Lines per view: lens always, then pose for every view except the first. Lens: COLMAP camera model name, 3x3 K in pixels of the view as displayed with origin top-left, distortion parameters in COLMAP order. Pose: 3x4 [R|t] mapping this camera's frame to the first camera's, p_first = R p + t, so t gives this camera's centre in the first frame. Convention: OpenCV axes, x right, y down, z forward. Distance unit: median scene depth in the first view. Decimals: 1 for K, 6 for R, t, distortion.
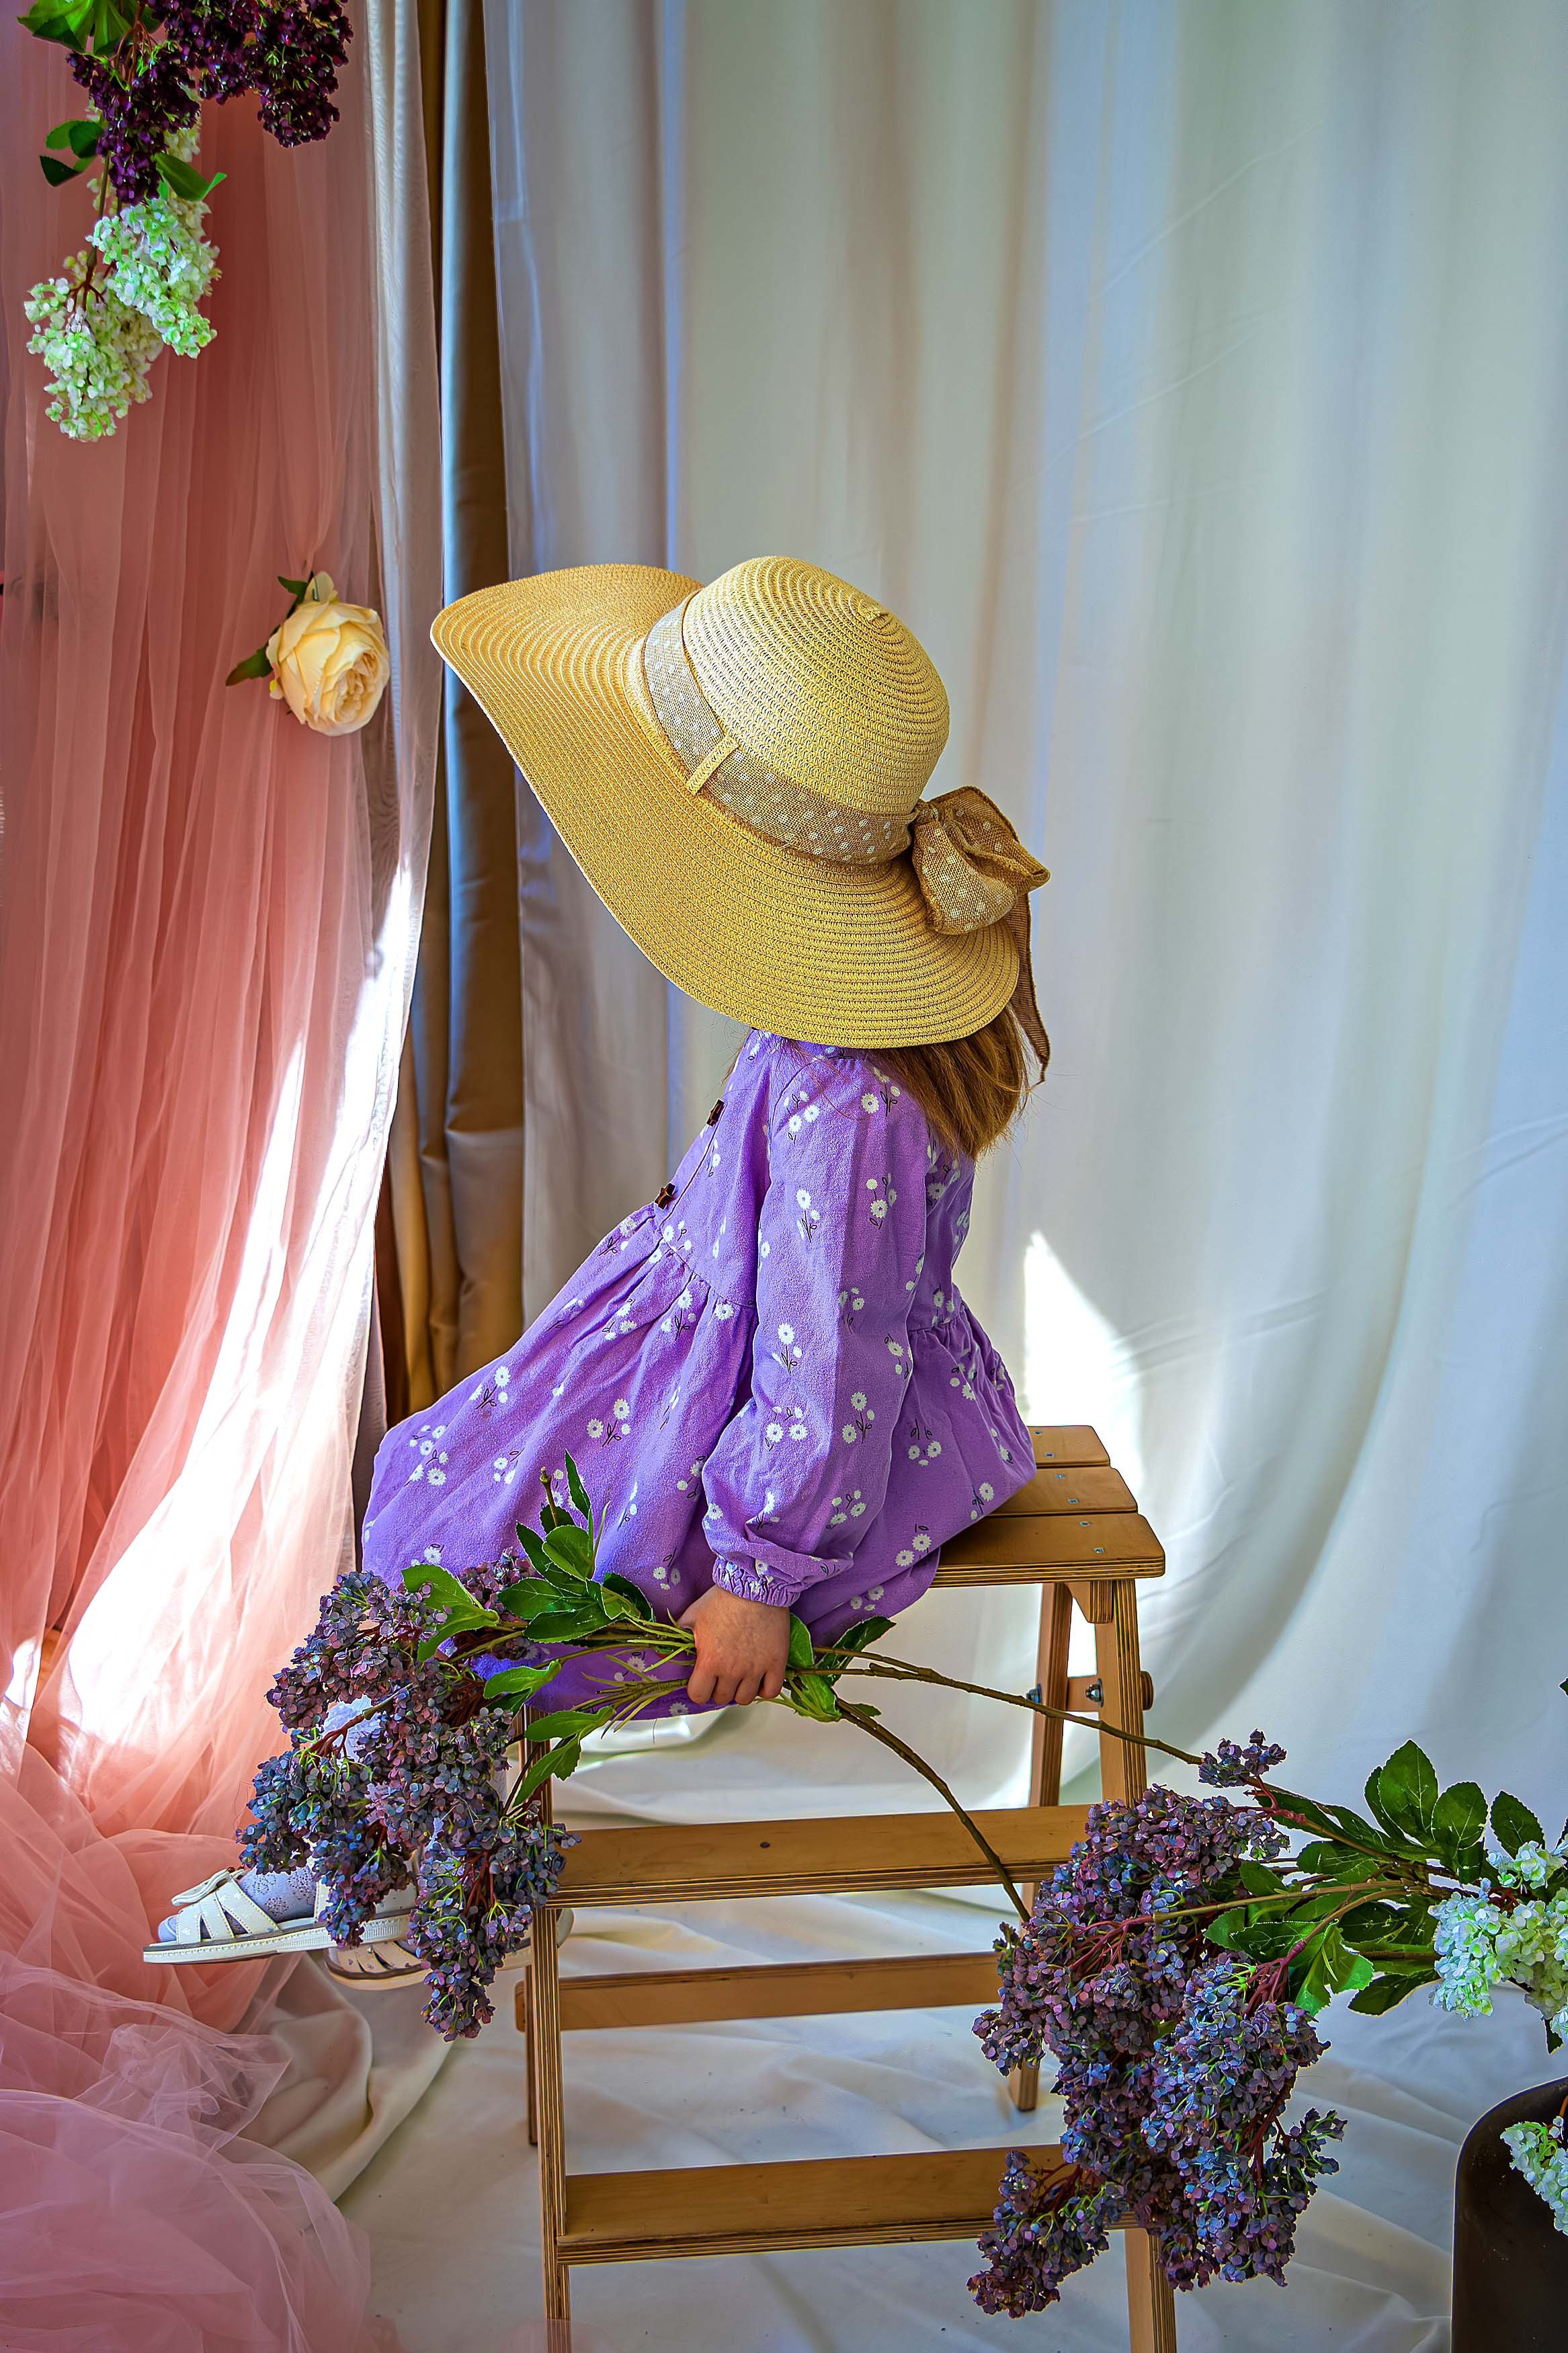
lens RADIAL K [[3521.0, 0, 834.2], [0, 3521.0, 1180.8], [0, 0, 1]] dist [-0.019648, 0.697070]
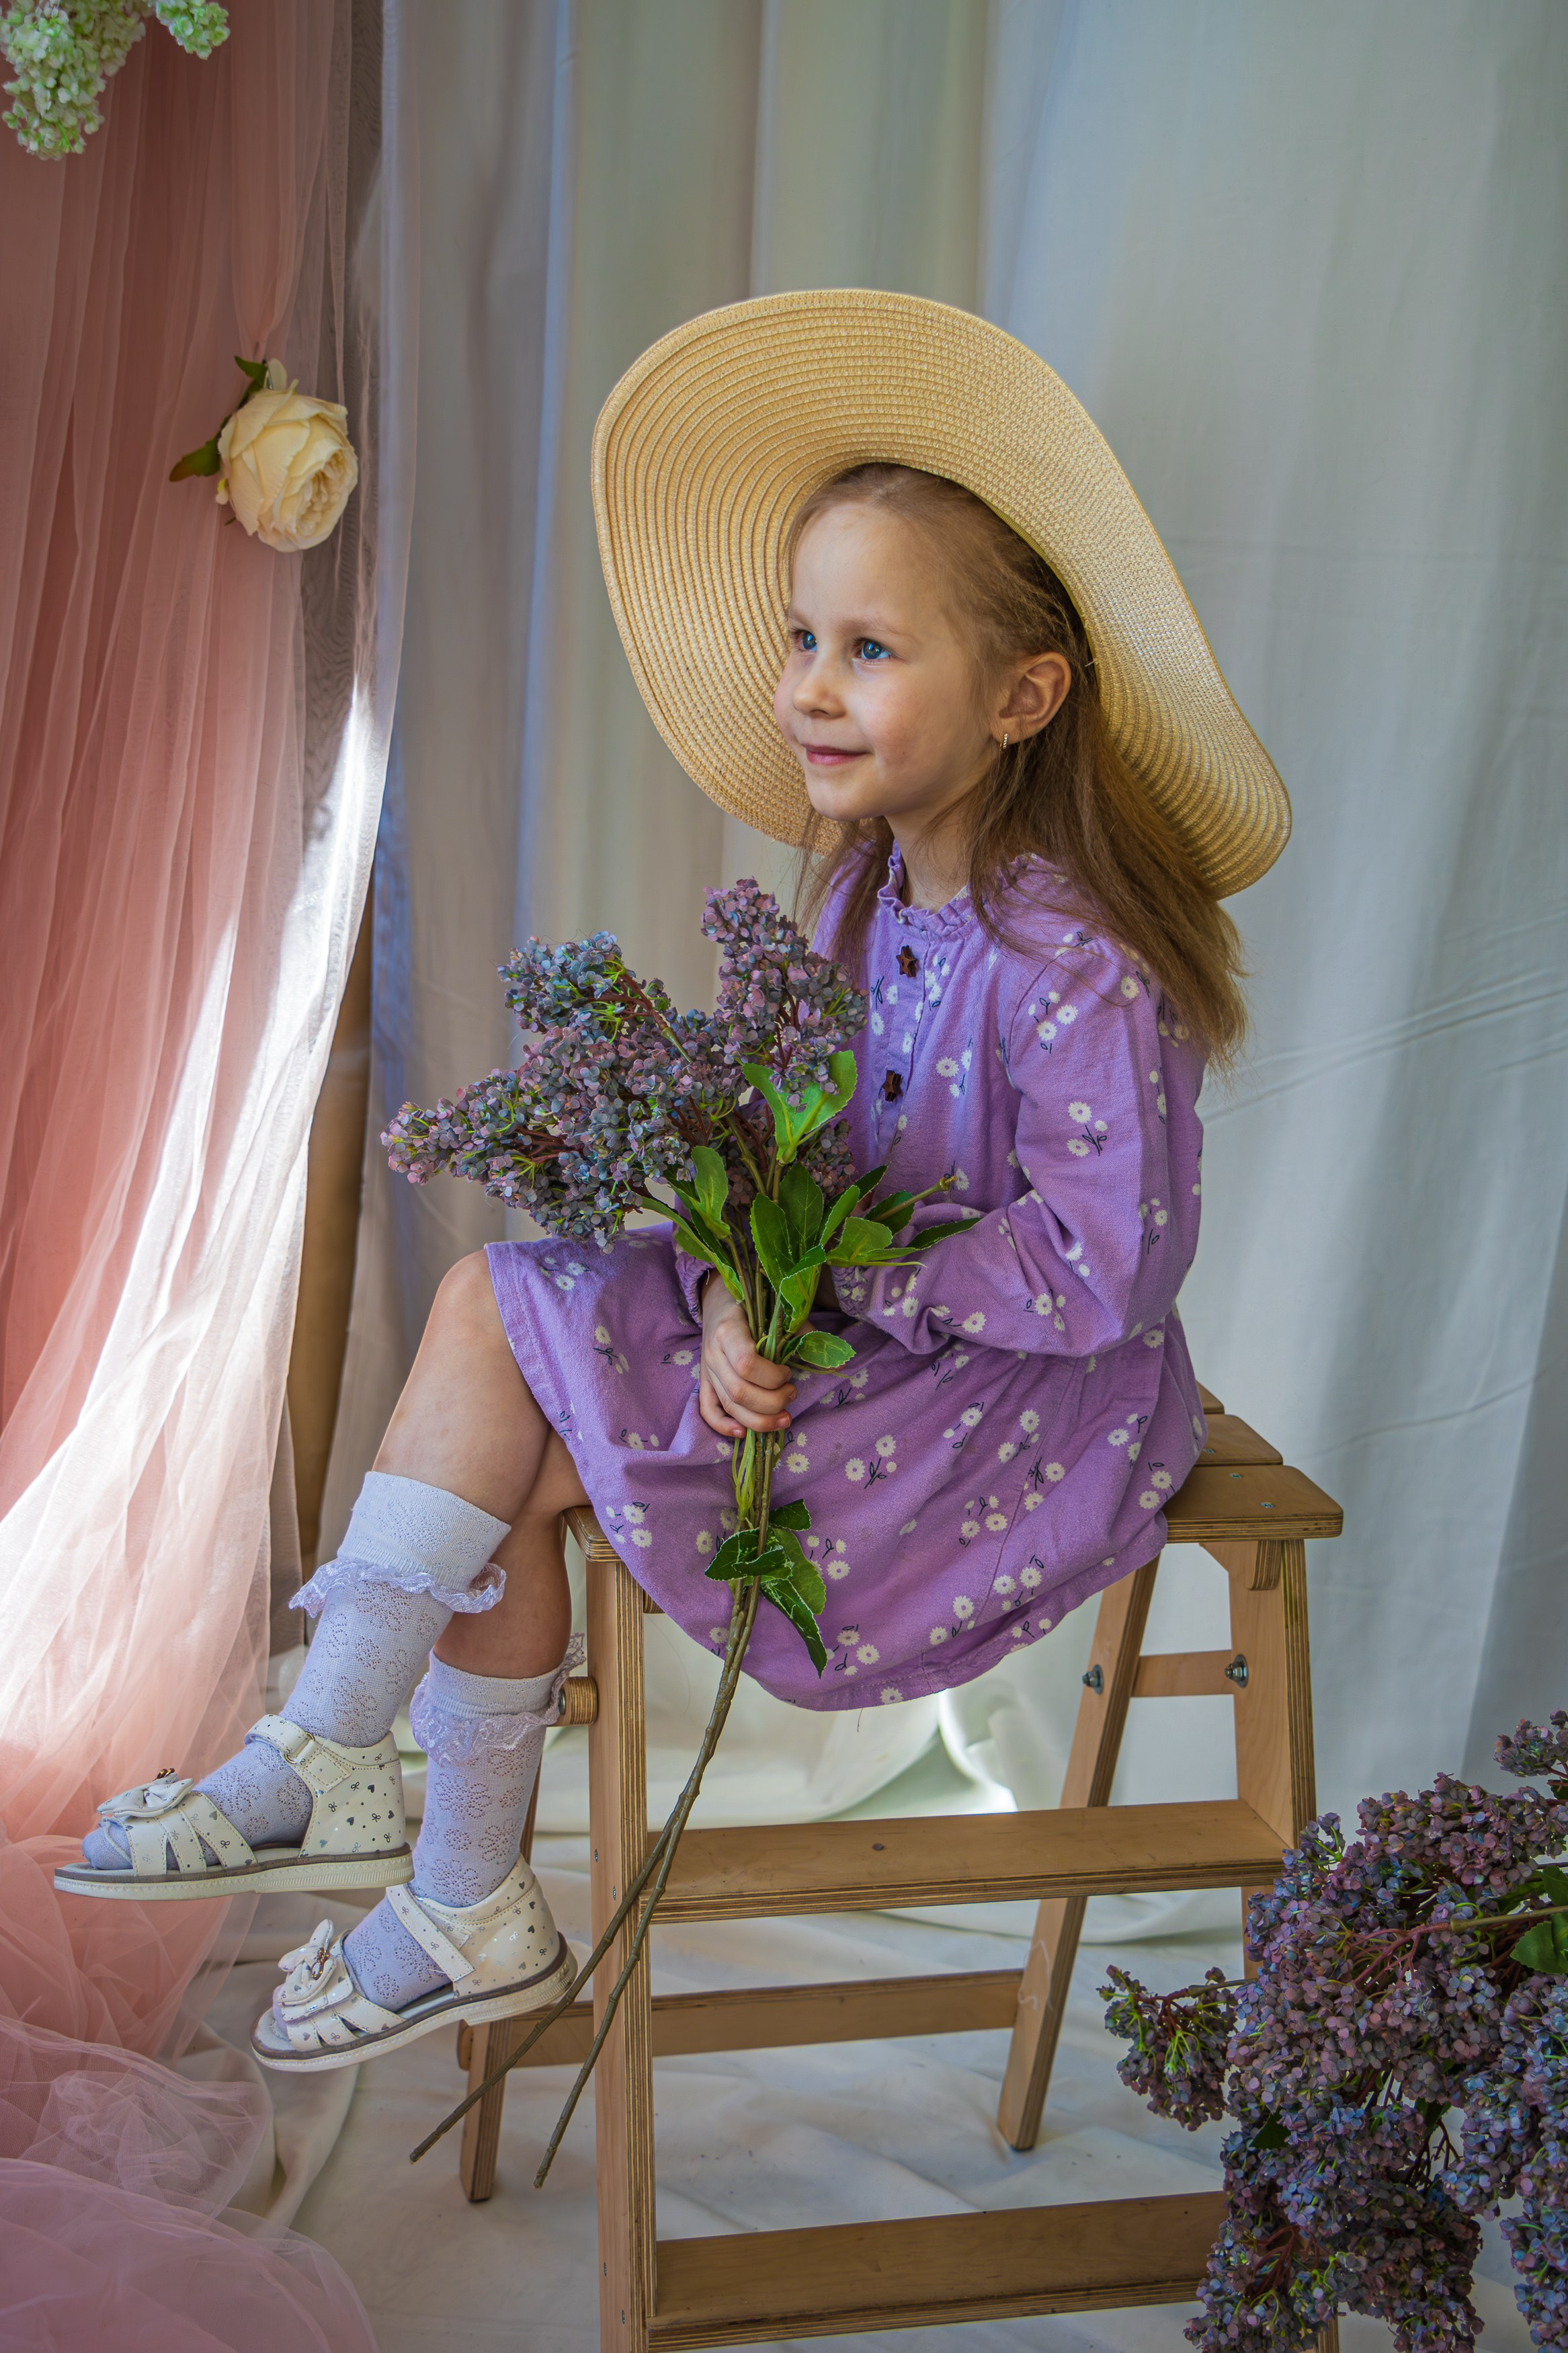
lens RADIAL K [[3508.8, 0, 844.0], [0, 3508.8, 1176.6], [0, 0, 1]] dist [-0.025721, 0.705524]
pose [[0.986268, 0.025752, 0.163131, -0.162462], [-0.024854, 0.999663, -0.007547, 0.031644], [-0.163270, 0.003389, 0.986576, 0.158202]]
